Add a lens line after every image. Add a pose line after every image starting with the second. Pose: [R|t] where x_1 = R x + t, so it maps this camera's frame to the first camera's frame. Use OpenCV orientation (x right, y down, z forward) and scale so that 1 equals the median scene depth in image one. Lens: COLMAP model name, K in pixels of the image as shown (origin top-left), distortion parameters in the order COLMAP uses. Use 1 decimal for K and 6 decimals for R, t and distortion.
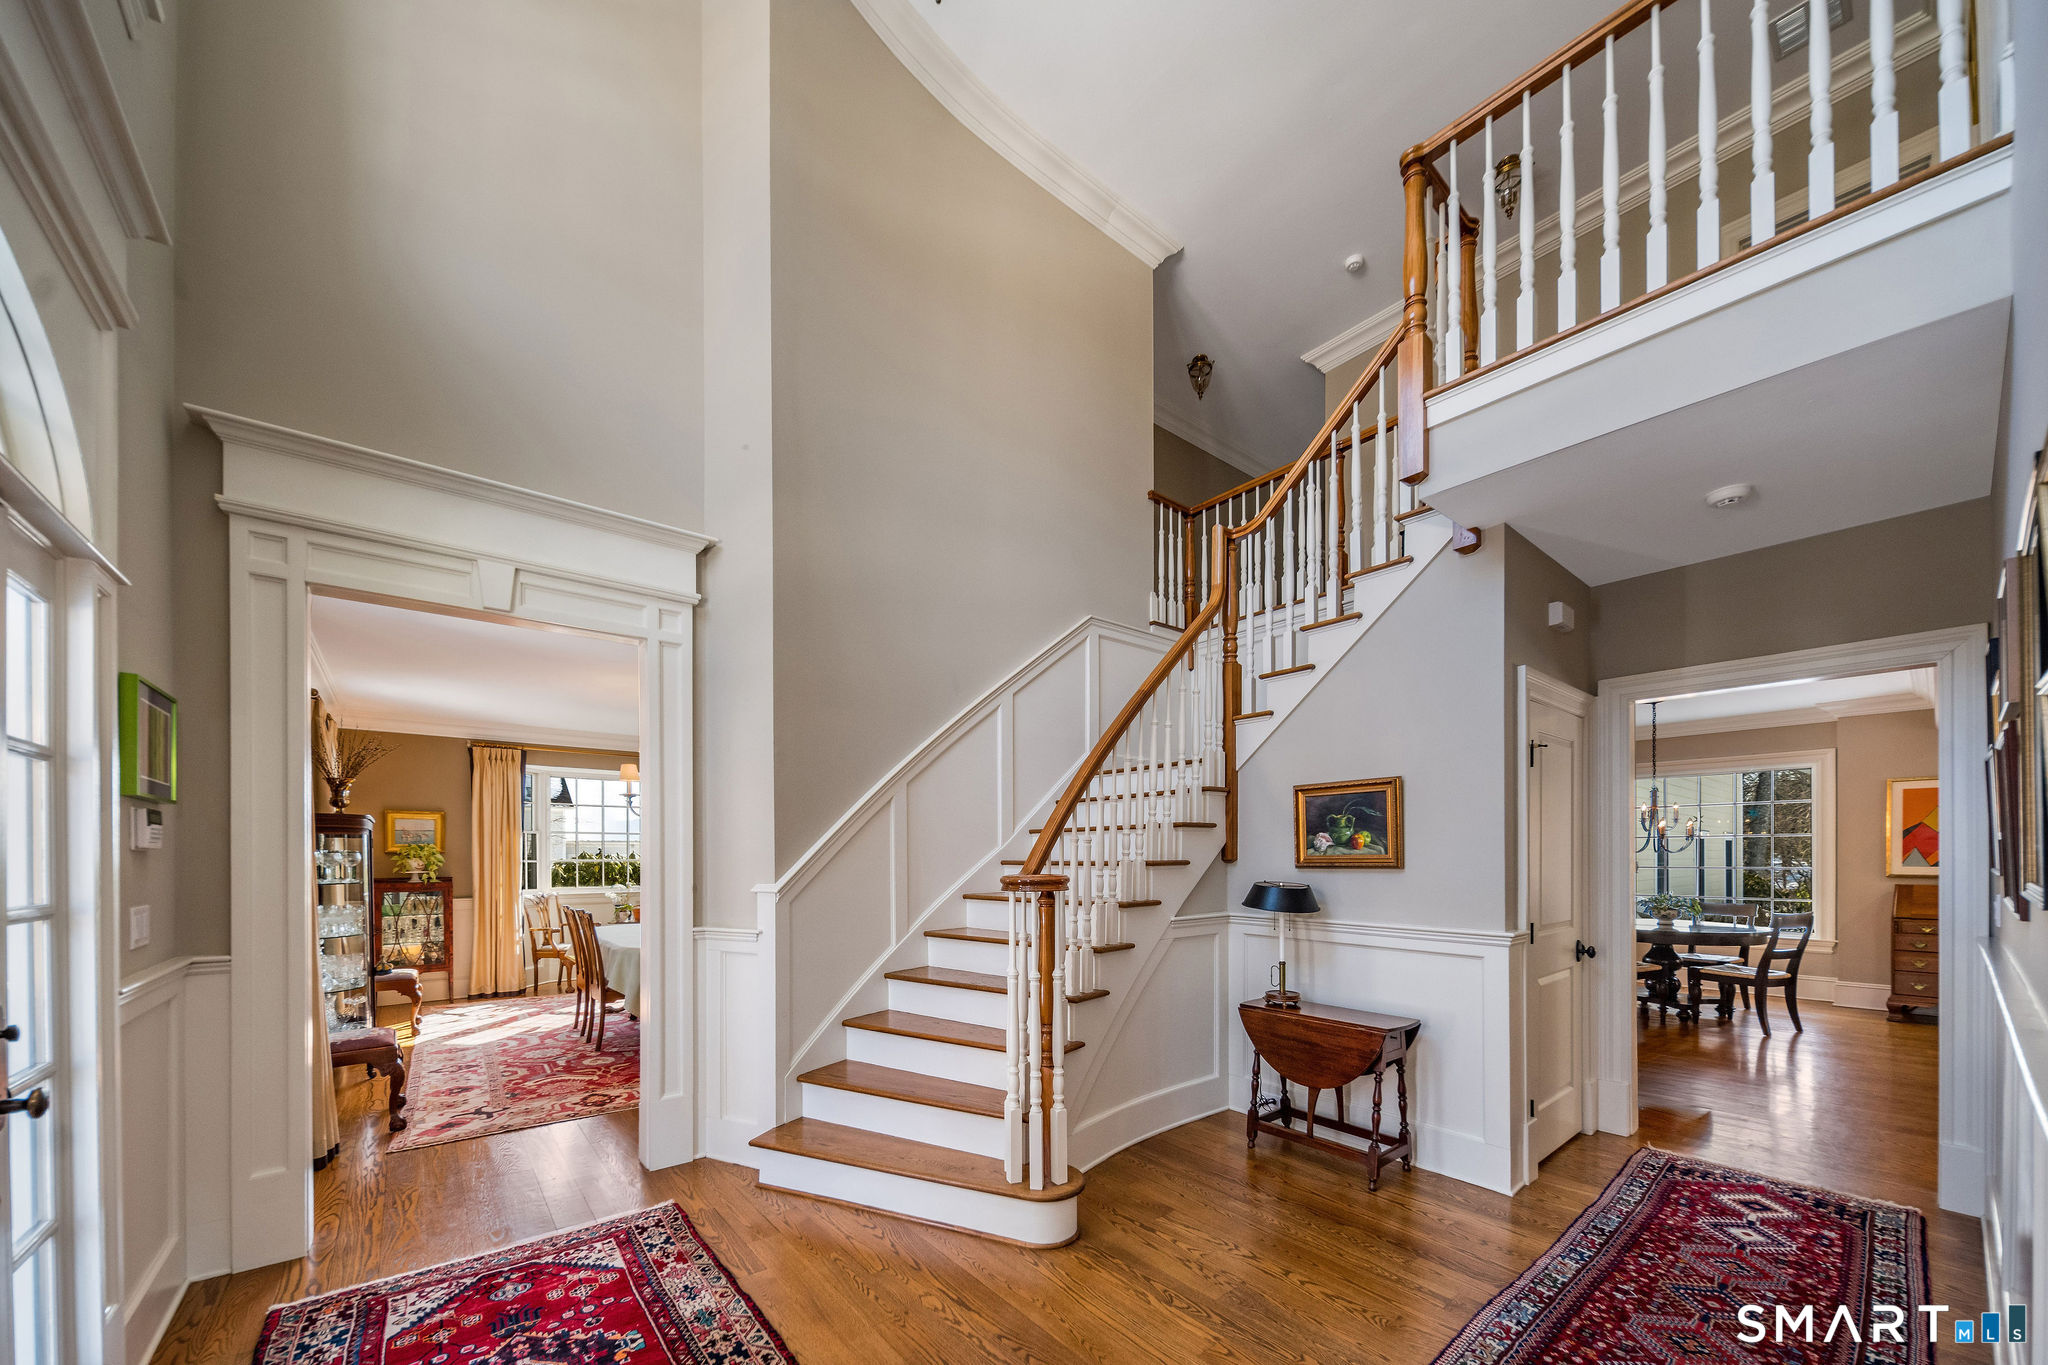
lens RADIAL K [[752.8, 0, 1018.8], [0, 752.8, 872.9], [0, 0, 1]] dist [-0.010169, -0.000598]
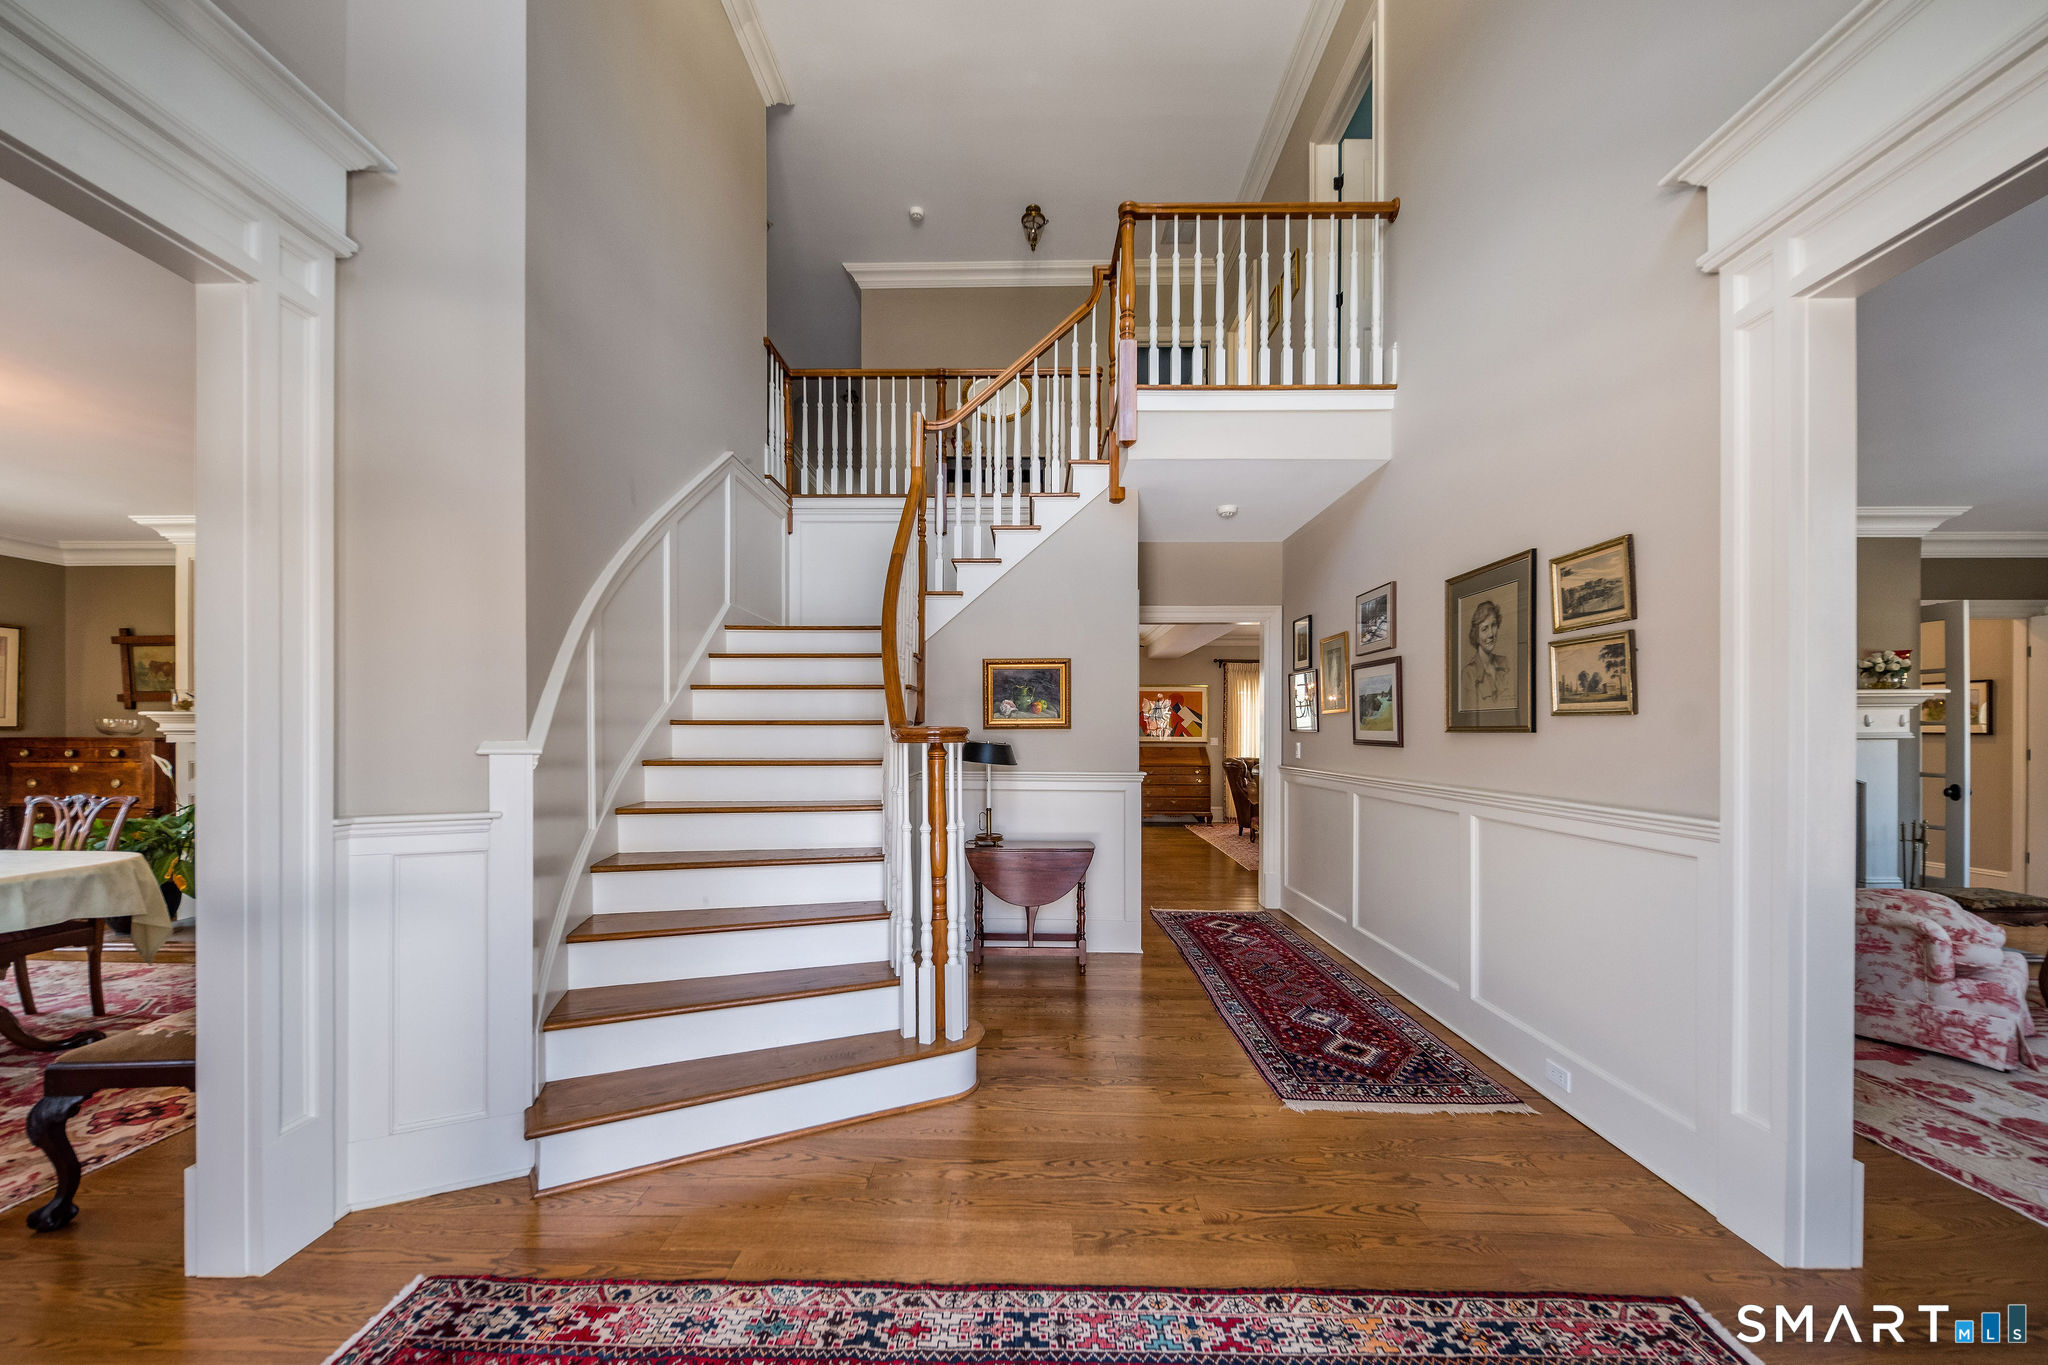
lens RADIAL K [[747.7, 0, 1025.5], [0, 747.7, 740.4], [0, 0, 1]] dist [-0.001020, -0.000466]
pose [[0.634702, 0.004180, 0.772746, -0.536991], [0.010050, 0.999856, -0.013664, 0.030881], [-0.772692, 0.016439, 0.634568, 0.230345]]
